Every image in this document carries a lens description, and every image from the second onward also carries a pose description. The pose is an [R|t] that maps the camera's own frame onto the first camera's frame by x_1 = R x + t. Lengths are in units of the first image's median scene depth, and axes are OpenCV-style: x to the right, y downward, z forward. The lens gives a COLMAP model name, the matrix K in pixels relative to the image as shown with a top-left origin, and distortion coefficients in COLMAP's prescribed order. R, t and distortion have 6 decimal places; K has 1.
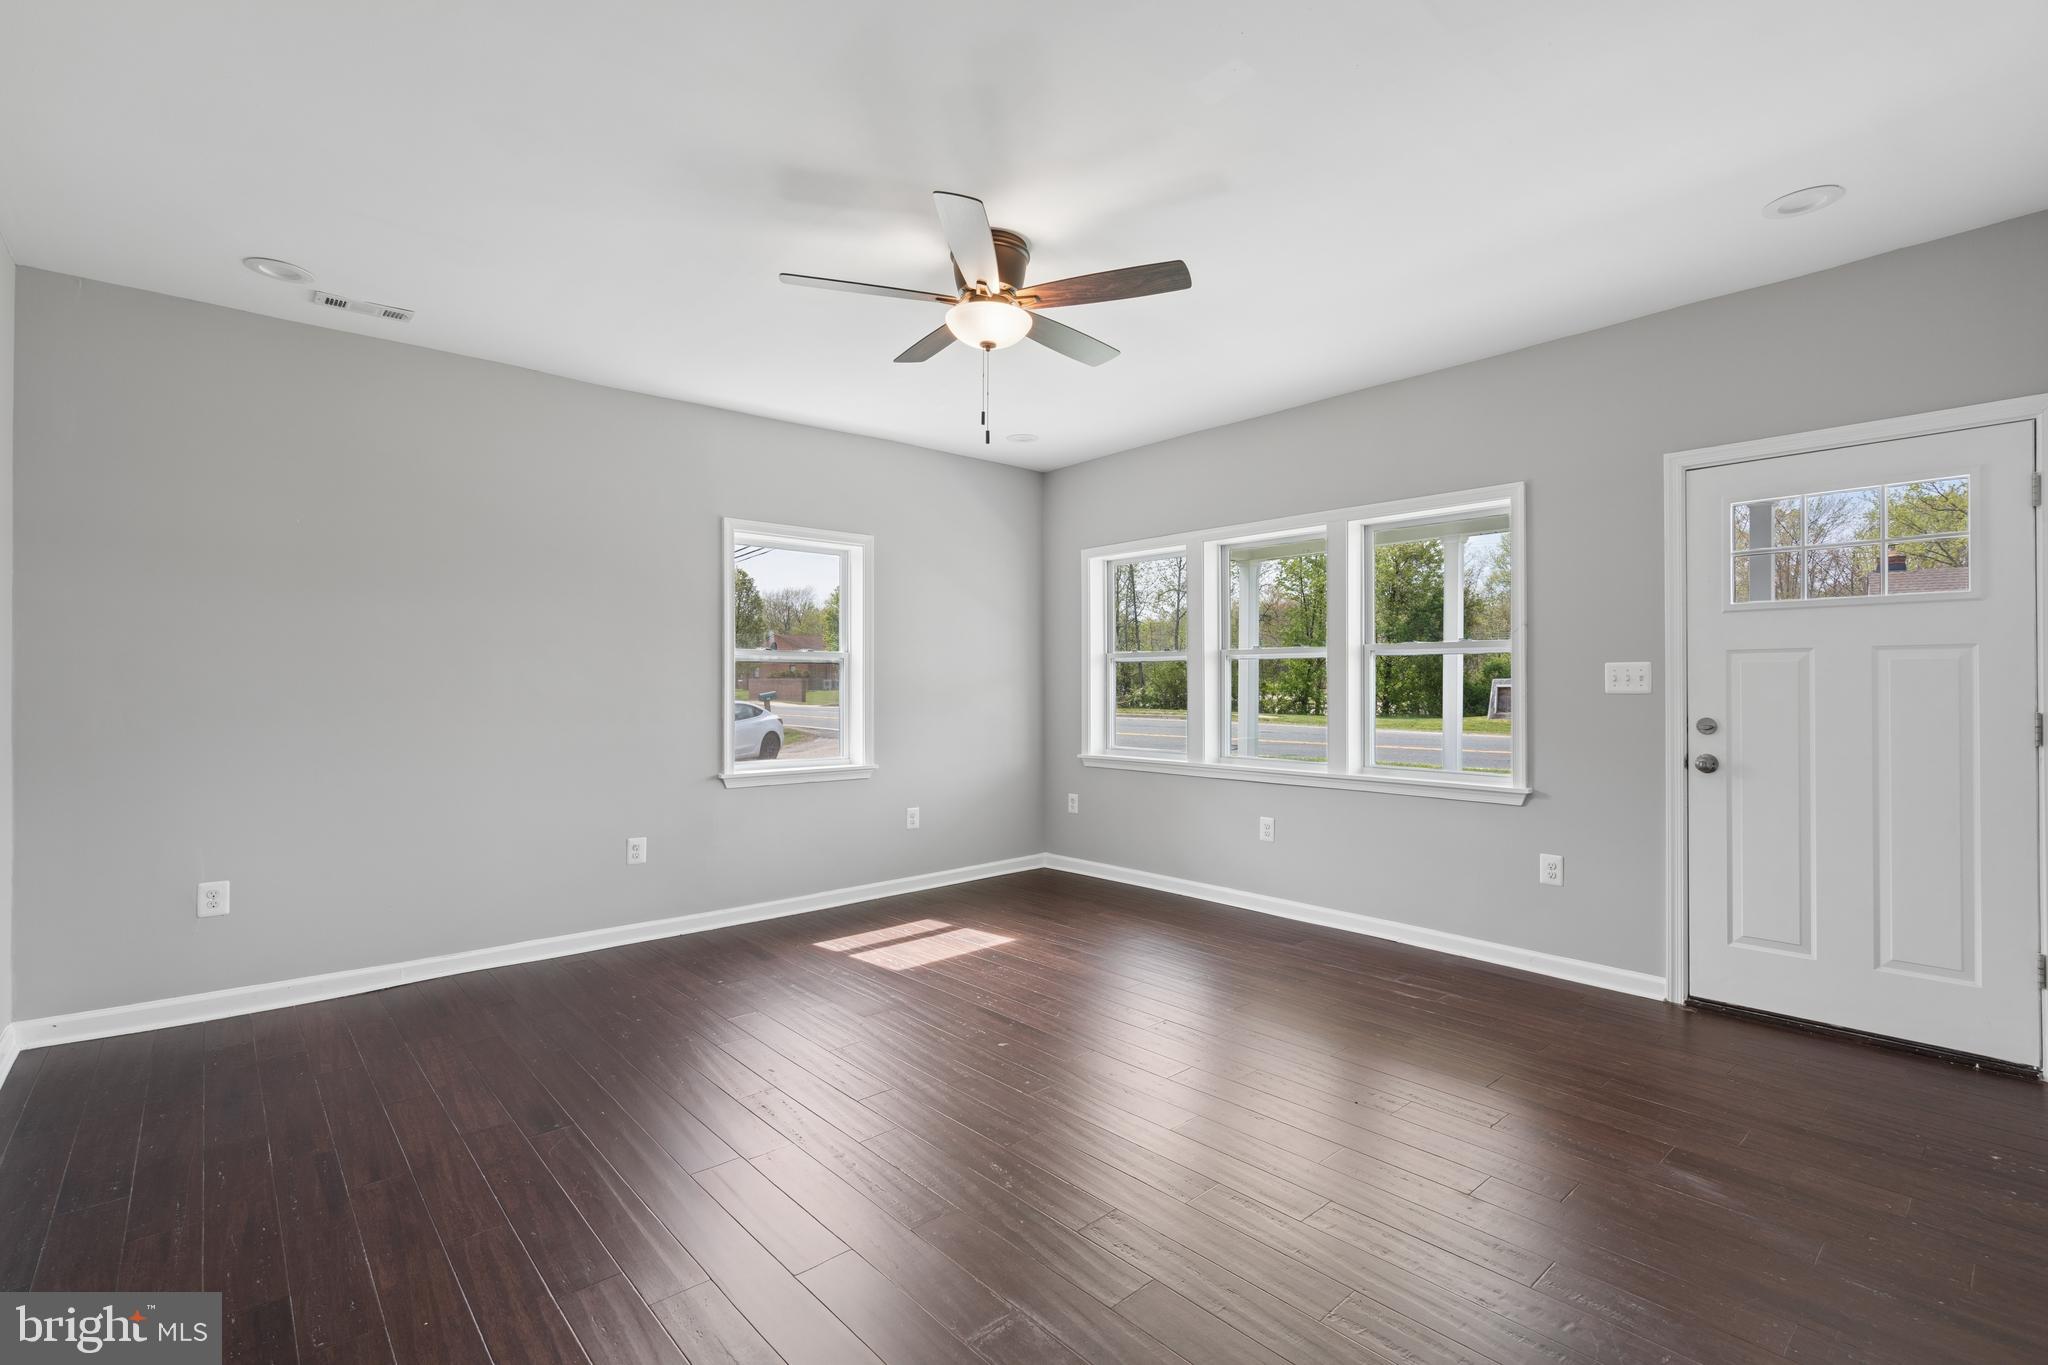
lens RADIAL K [[934.2, 0, 1024.6], [0, 934.2, 676.4], [0, 0, 1]] dist [-0.003013, 0.001050]
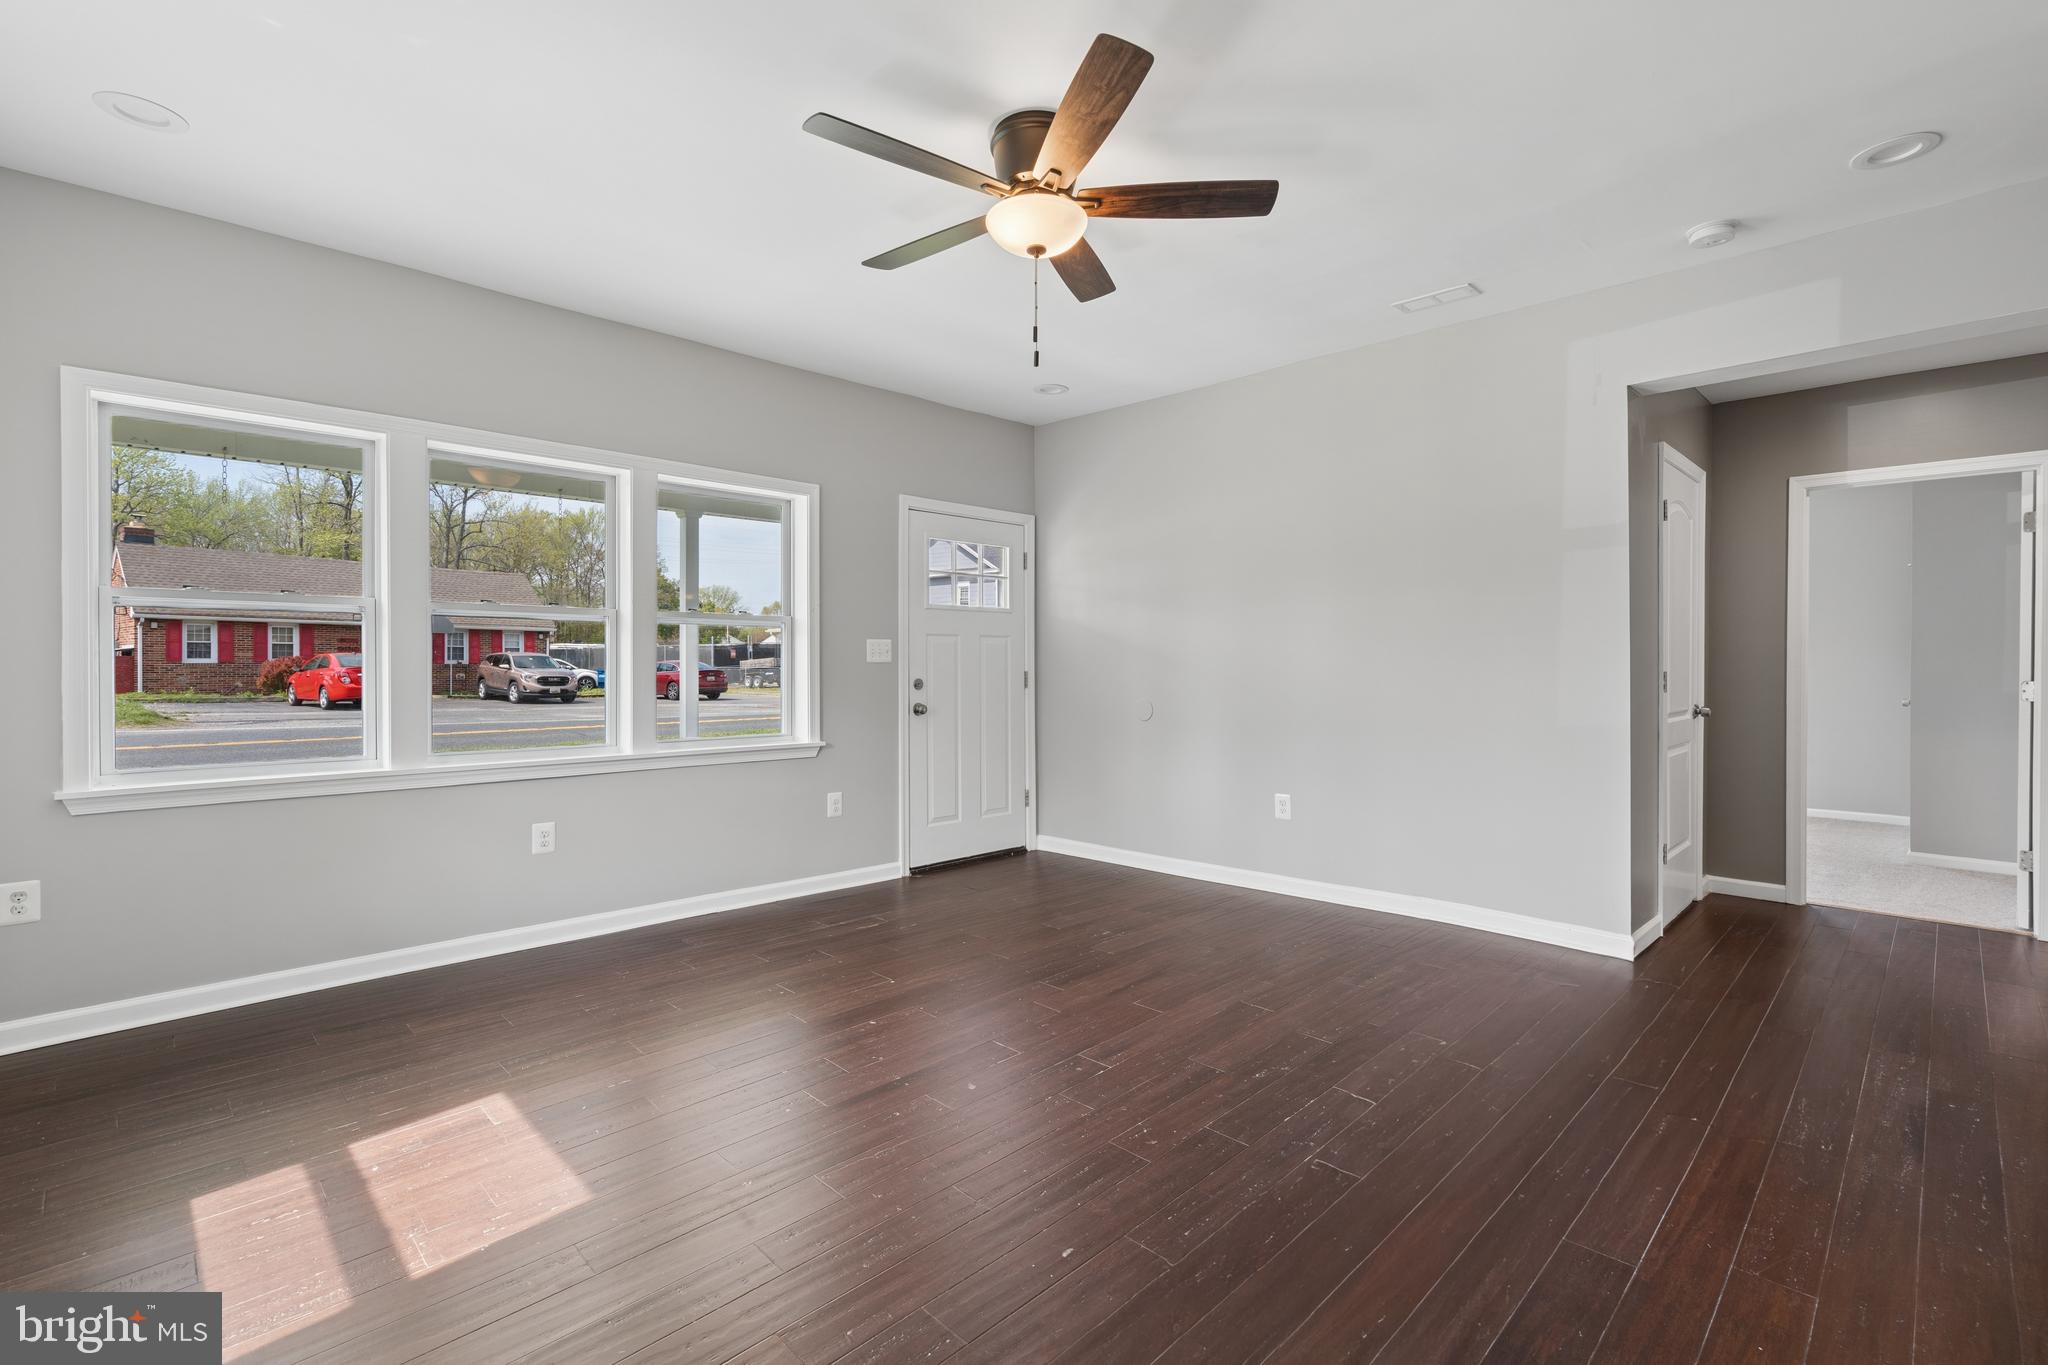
lens RADIAL K [[934.2, 0, 1032.5], [0, 934.2, 671.3], [0, 0, 1]] dist [-0.003013, 0.001050]
pose [[-0.069711, -0.008506, 0.997531, -0.677178], [-0.011581, 0.999903, 0.007716, 0.016732], [-0.997500, -0.011015, -0.069803, 0.806487]]
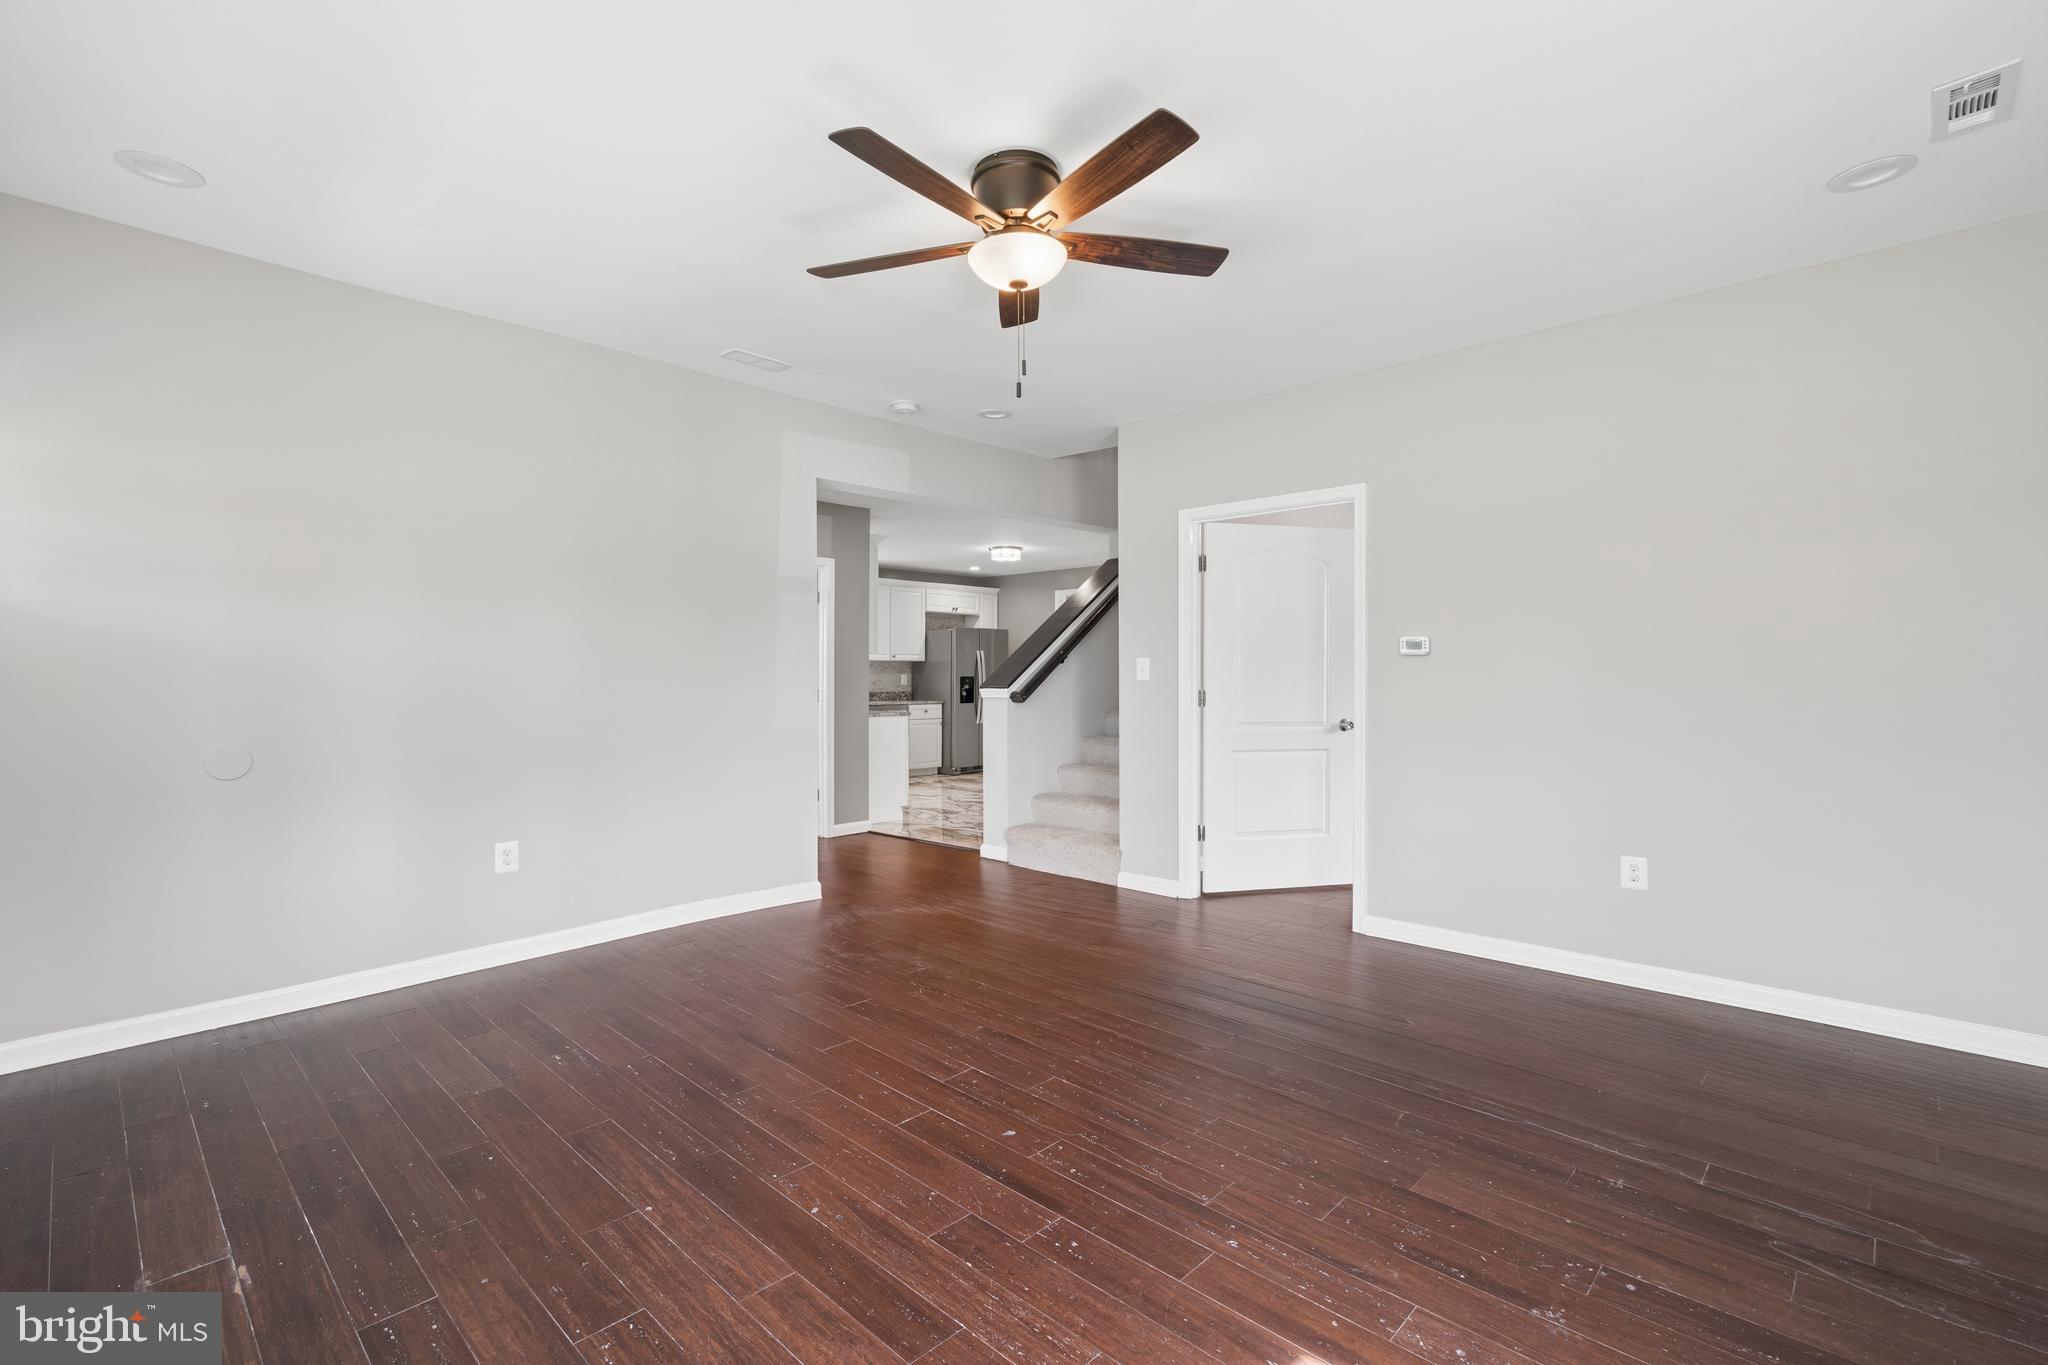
lens RADIAL K [[934.2, 0, 1025.5], [0, 934.2, 678.4], [0, 0, 1]] dist [-0.003013, 0.001050]
pose [[-0.994009, 0.001325, -0.109288, 0.026859], [0.002382, 0.999952, -0.009541, 0.018101], [0.109270, -0.009744, -0.993964, 1.411582]]
